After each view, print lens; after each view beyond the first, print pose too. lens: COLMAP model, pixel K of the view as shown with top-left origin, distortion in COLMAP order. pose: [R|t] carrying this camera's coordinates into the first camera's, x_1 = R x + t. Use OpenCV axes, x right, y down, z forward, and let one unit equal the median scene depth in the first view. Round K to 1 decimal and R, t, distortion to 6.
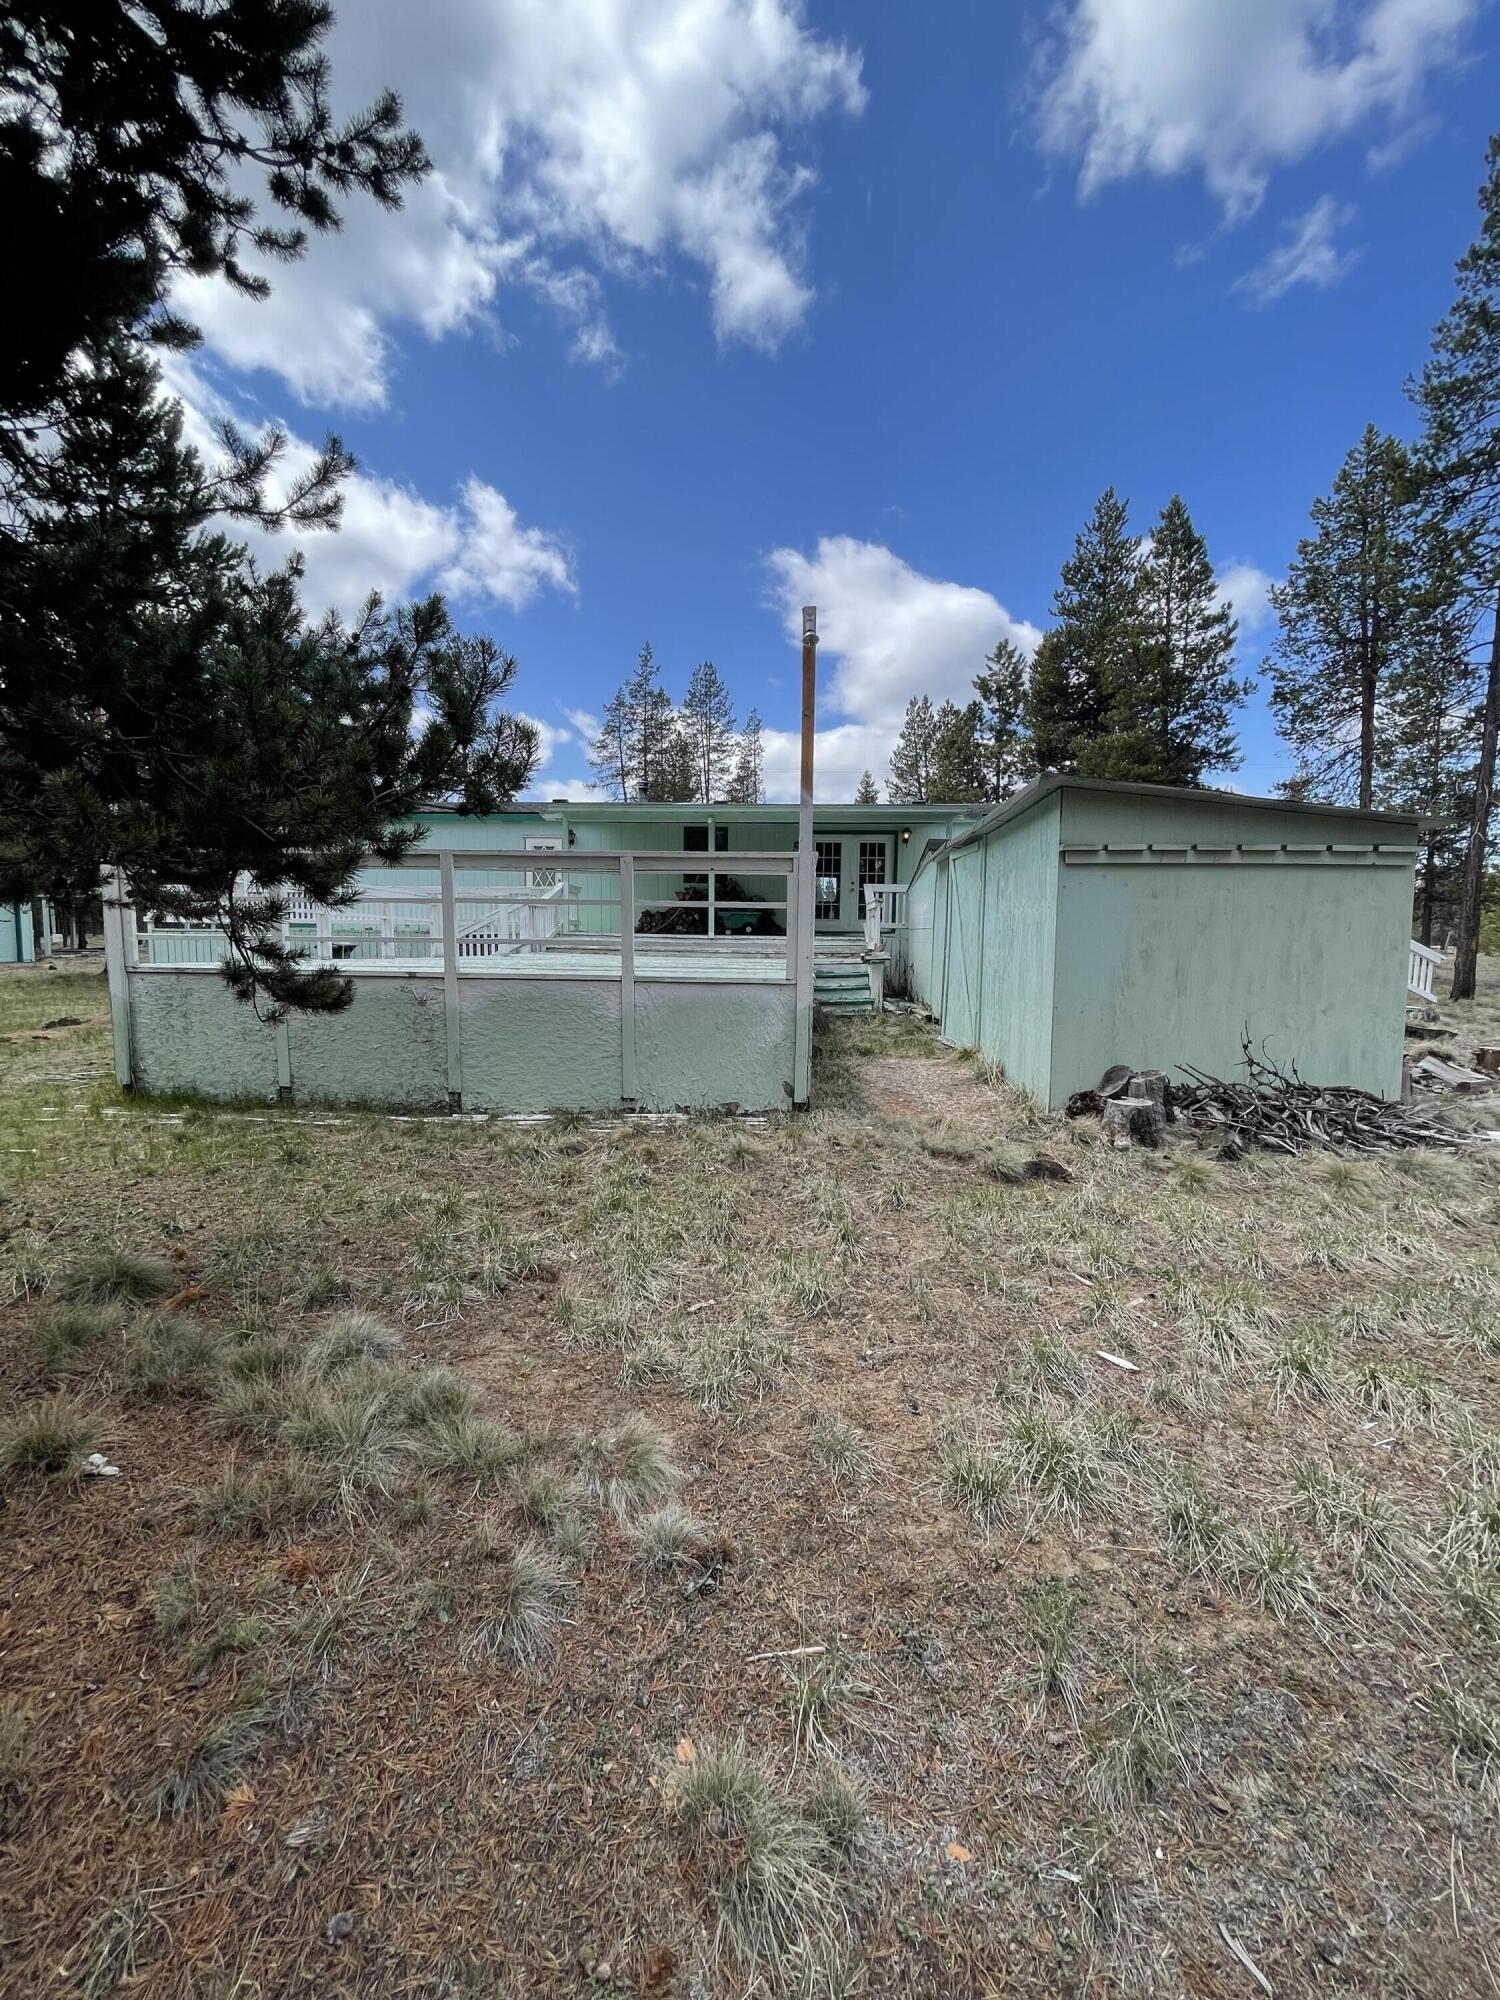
lens RADIAL K [[801.5, 0, 754.8], [0, 801.5, 1002.8], [0, 0, 1]] dist [-0.016136, -0.000739]
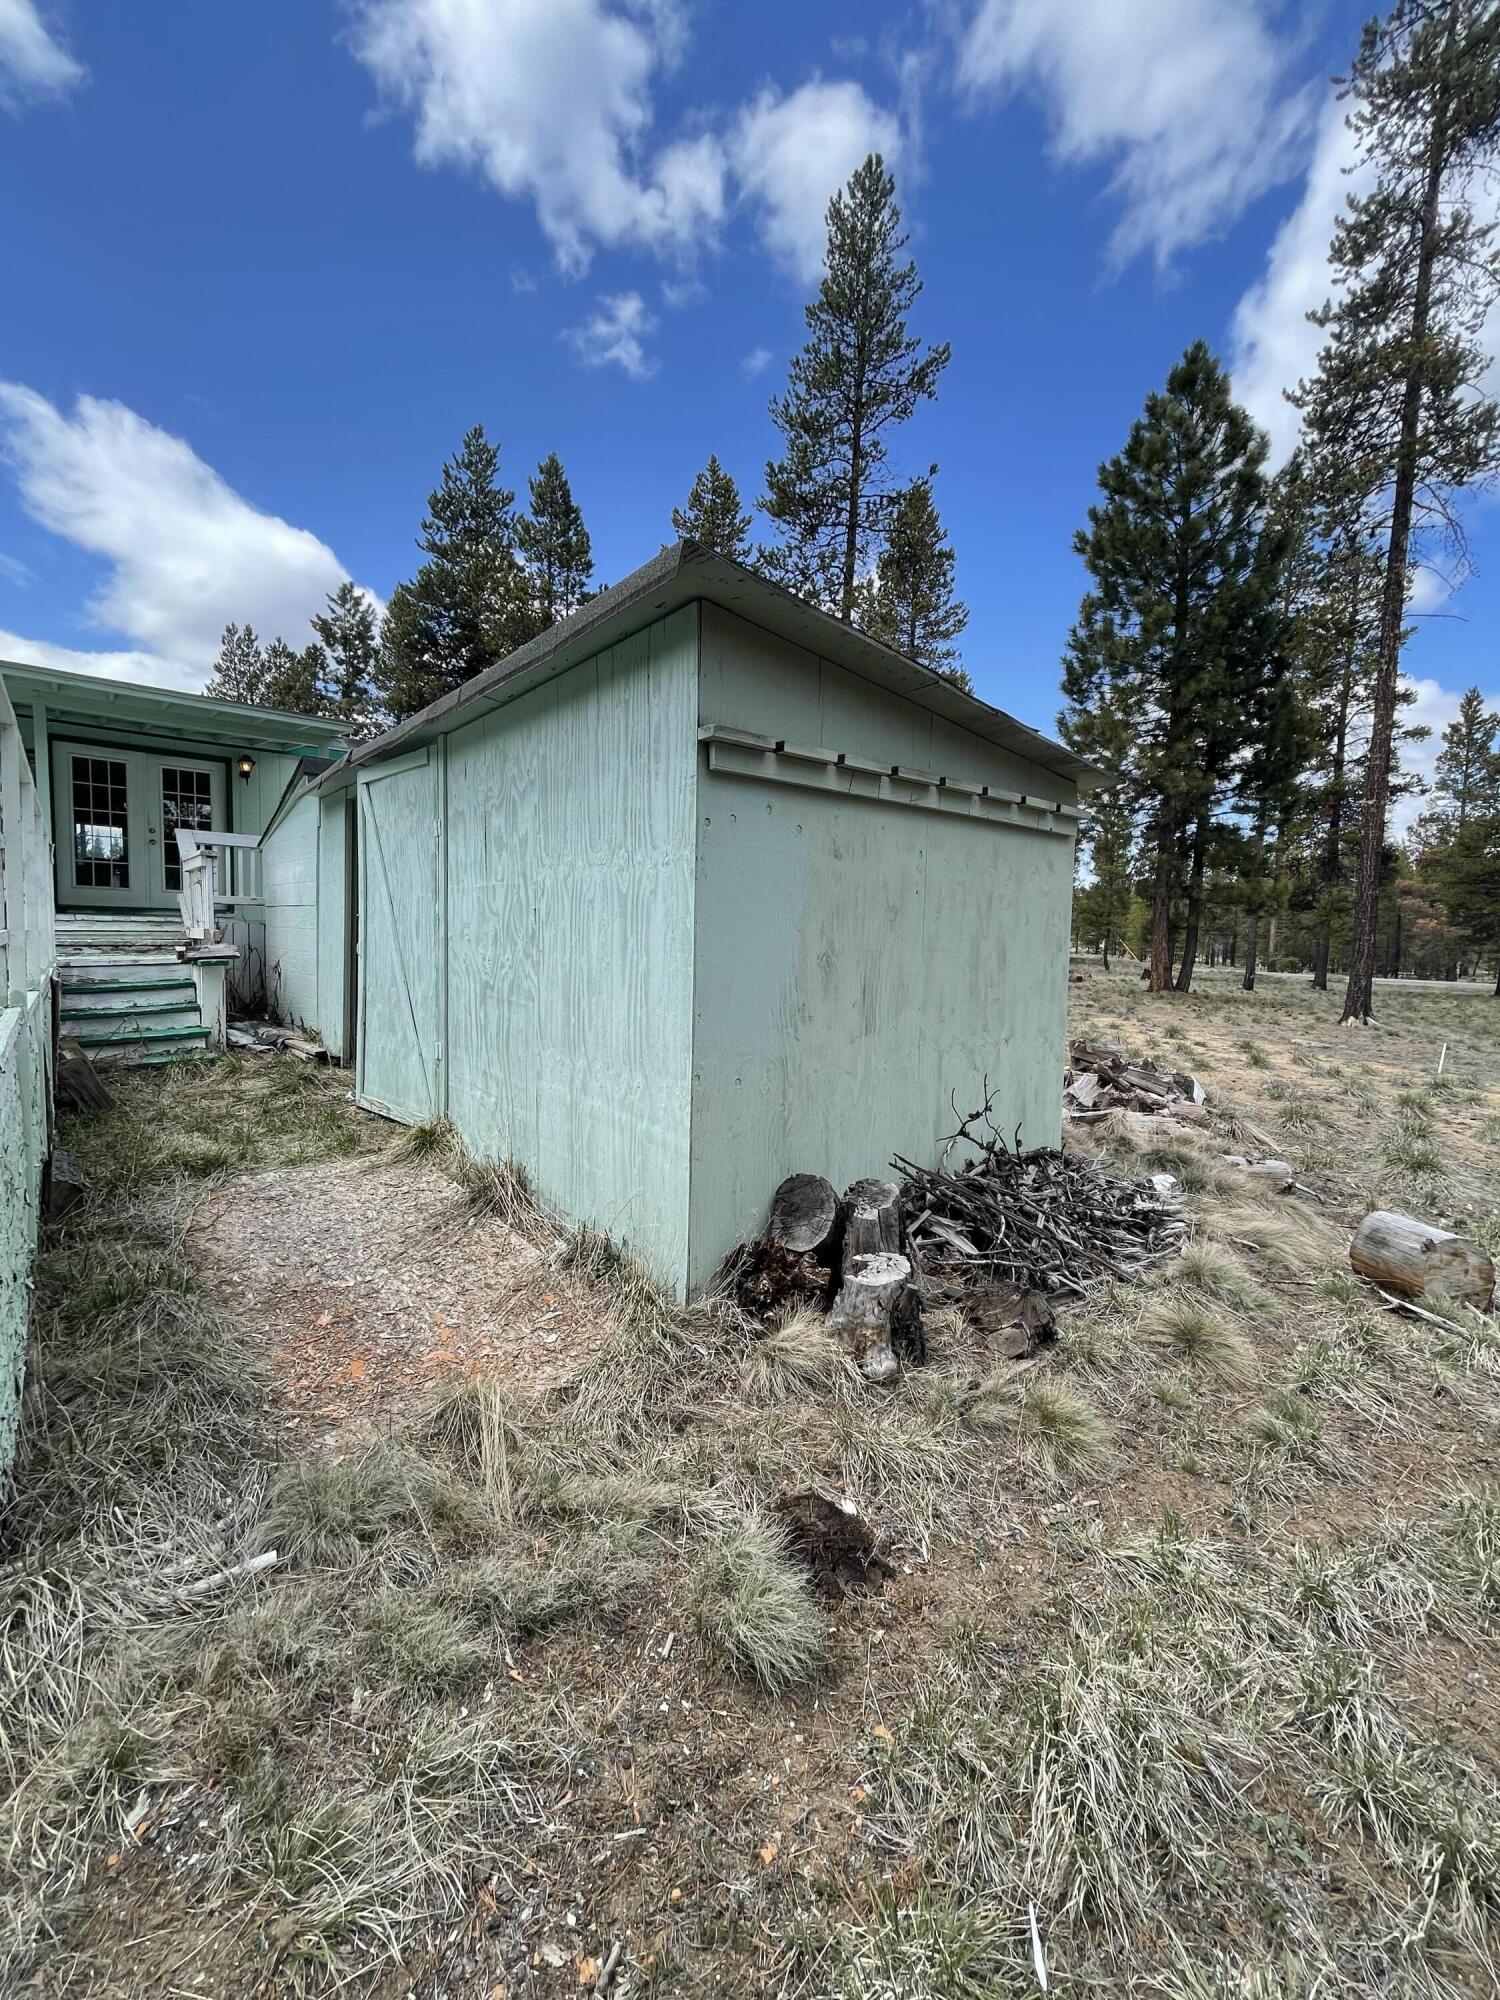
lens RADIAL K [[801.5, 0, 749.5], [0, 801.5, 999.6], [0, 0, 1]] dist [-0.016136, -0.000739]
pose [[0.725071, -0.049942, 0.686861, 0.027772], [0.038252, 0.998748, 0.032240, -0.019194], [-0.687611, 0.002897, 0.726073, 0.225024]]
